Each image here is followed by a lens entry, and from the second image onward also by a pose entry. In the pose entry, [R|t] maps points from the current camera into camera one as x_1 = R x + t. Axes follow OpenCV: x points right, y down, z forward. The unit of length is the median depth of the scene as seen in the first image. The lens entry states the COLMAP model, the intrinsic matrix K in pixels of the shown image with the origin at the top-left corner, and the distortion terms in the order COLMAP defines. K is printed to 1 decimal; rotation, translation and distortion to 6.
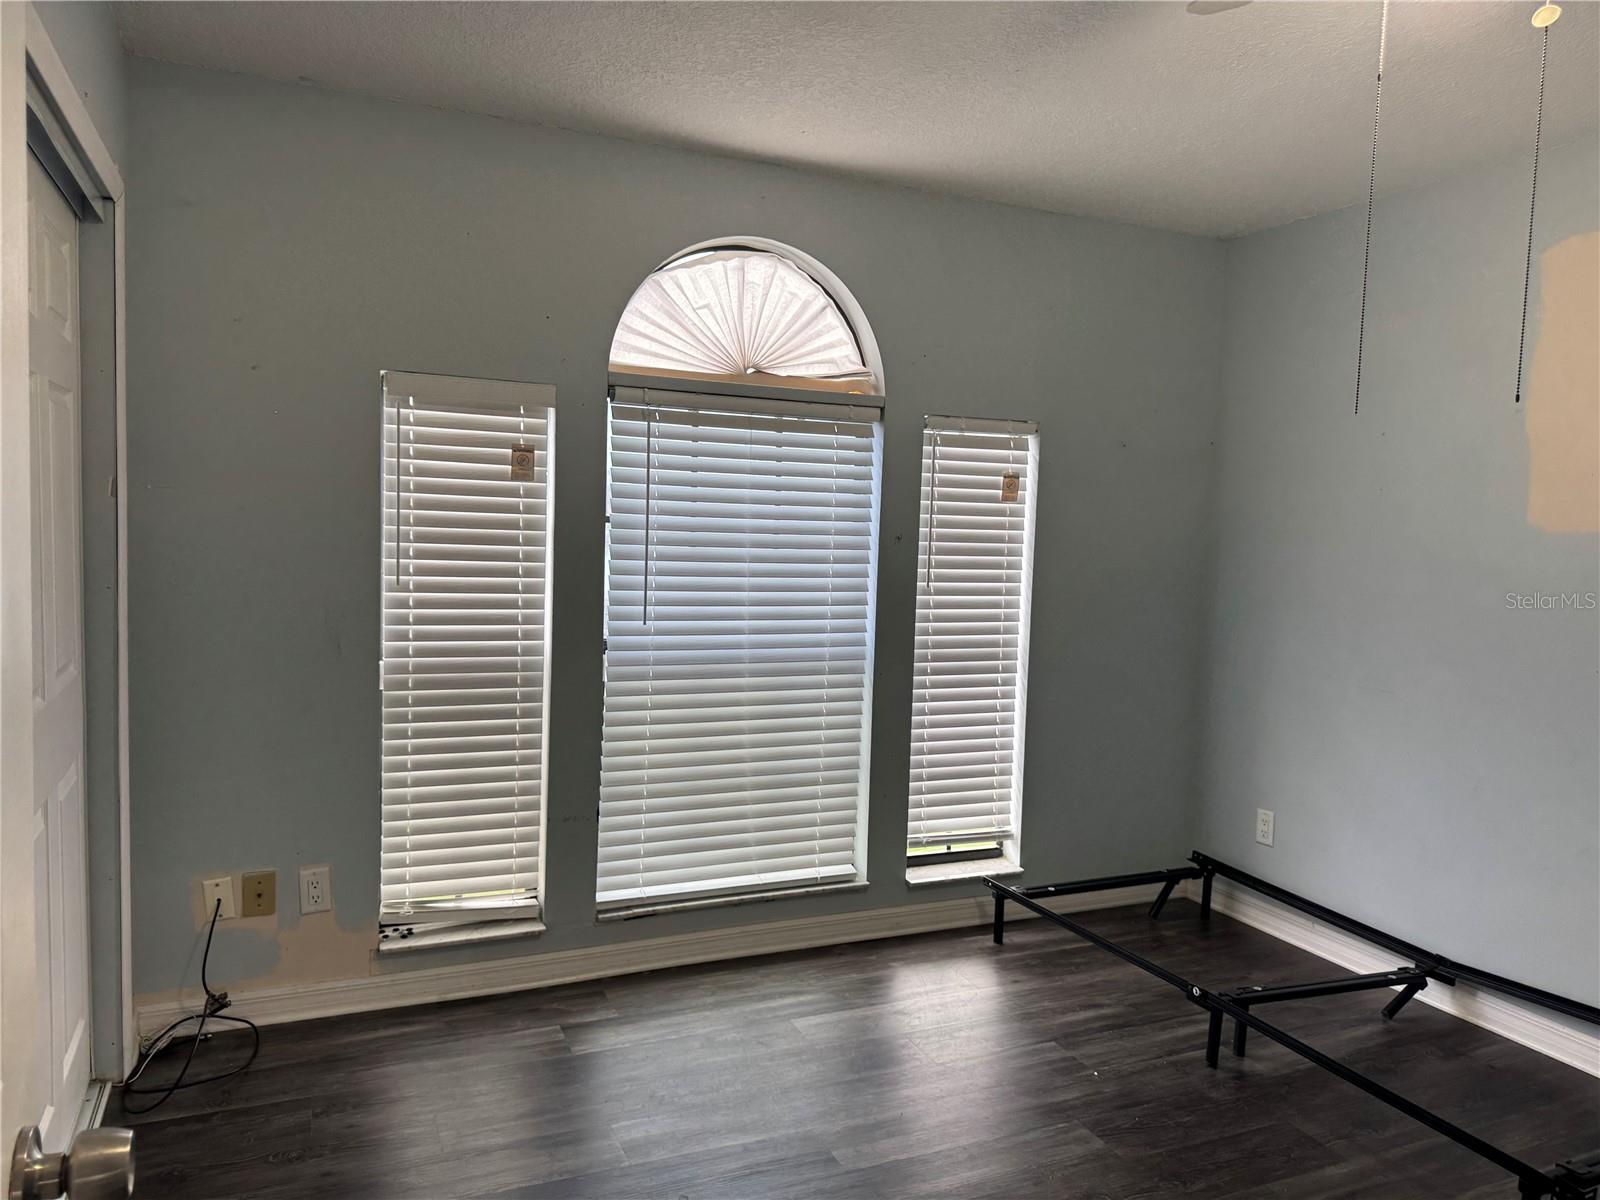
lens RADIAL K [[1129.8, 0, 804.6], [0, 1129.8, 594.9], [0, 0, 1]] dist [0.068097, -0.089249]
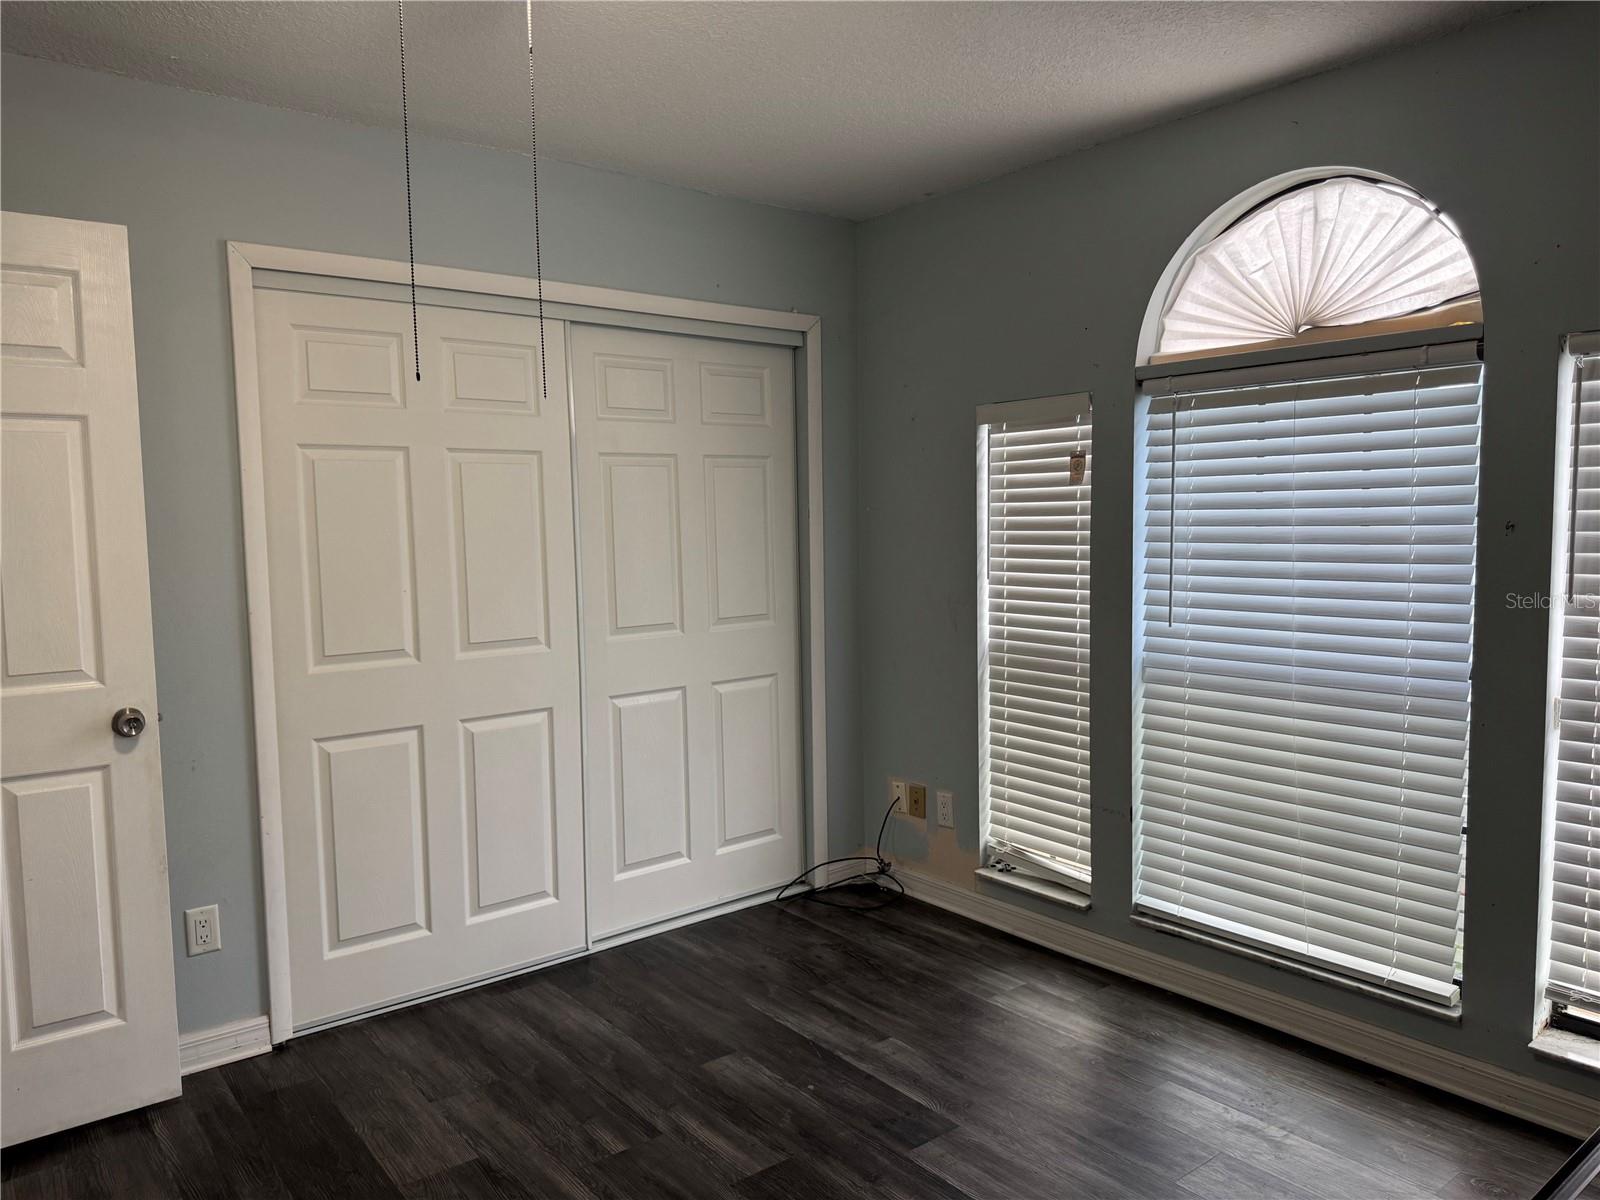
lens RADIAL K [[1129.8, 0, 806.5], [0, 1129.8, 602.7], [0, 0, 1]] dist [0.068097, -0.089249]
pose [[0.241661, 0.037978, -0.969617, 0.710360], [-0.037746, 0.998845, 0.029715, -0.010551], [0.969626, 0.029418, 0.242816, 0.473733]]
